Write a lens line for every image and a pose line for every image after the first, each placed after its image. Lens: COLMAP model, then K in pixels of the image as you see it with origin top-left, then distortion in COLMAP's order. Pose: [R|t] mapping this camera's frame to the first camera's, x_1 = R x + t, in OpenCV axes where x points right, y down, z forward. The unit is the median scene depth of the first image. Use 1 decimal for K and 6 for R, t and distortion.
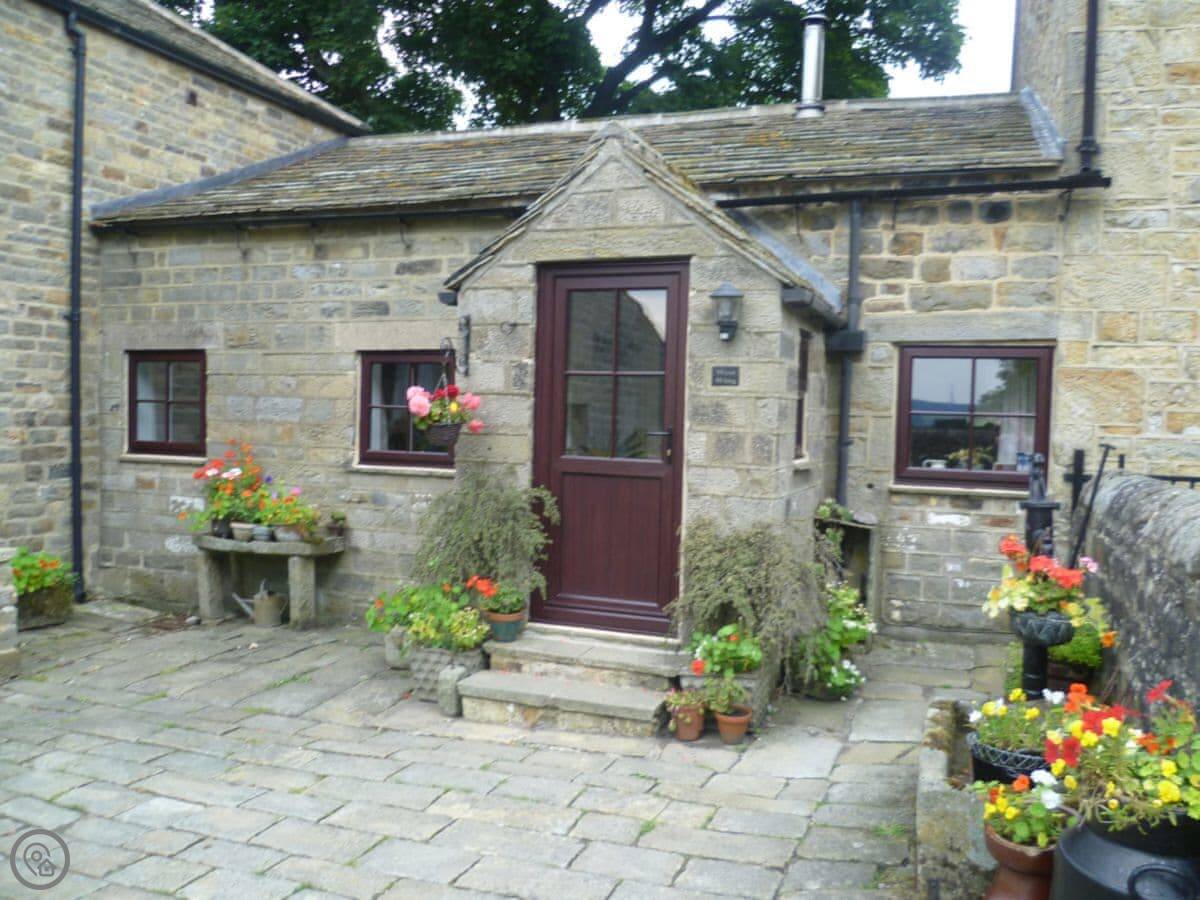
lens RADIAL K [[981.2, 0, 600.0], [0, 981.2, 450.0], [0, 0, 1]] dist [-0.078239, 0.006863]
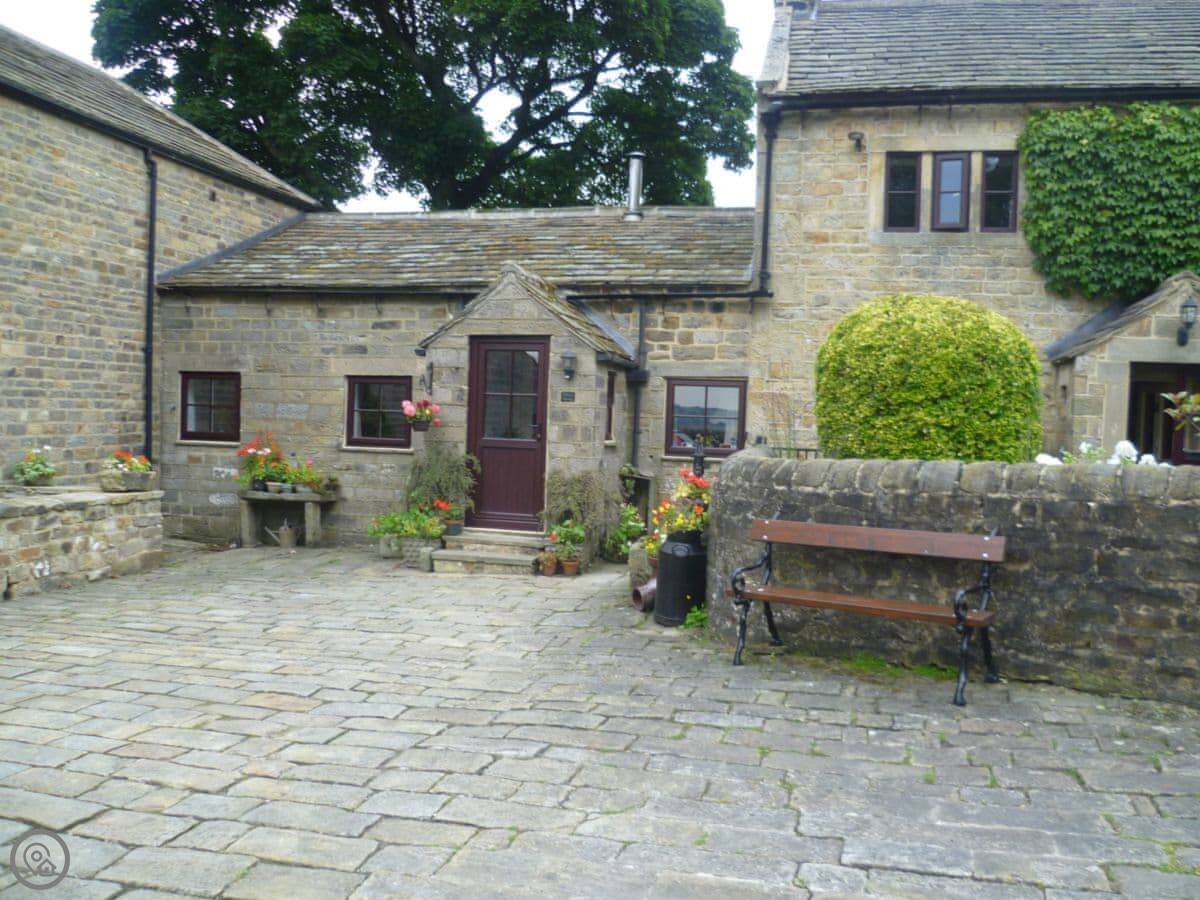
lens RADIAL K [[981.2, 0, 600.0], [0, 981.2, 450.0], [0, 0, 1]] dist [-0.078239, 0.006863]
pose [[0.990873, 0.001952, 0.134783, -0.059688], [-0.001766, 0.999997, -0.001499, 0.027574], [-0.134785, 0.001247, 0.990874, -0.776871]]
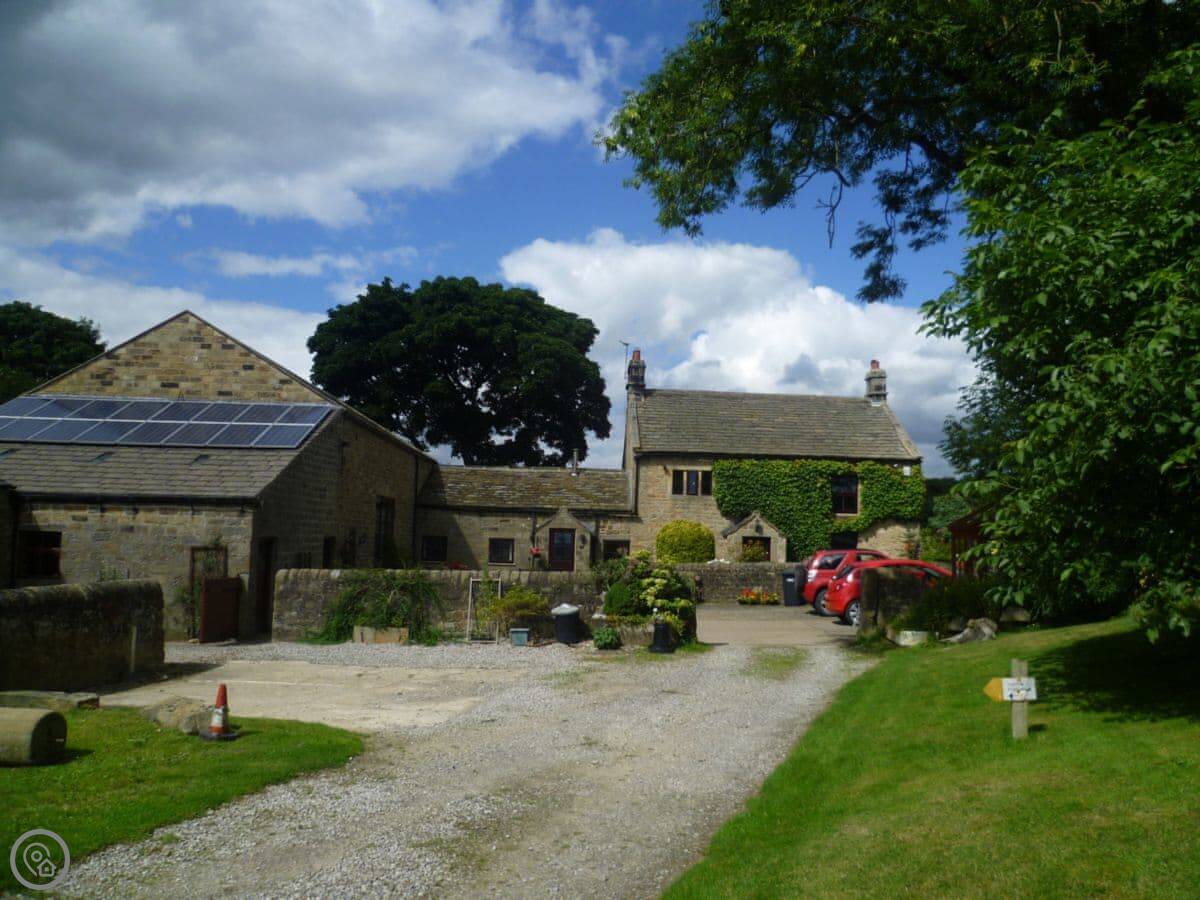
lens RADIAL K [[981.2, 0, 600.0], [0, 981.2, 450.0], [0, 0, 1]] dist [-0.078239, 0.006863]
pose [[0.932876, 0.039022, 0.358078, -1.691053], [0.009037, 0.991266, -0.131568, 0.113311], [-0.360085, 0.125972, 0.924375, -4.117819]]
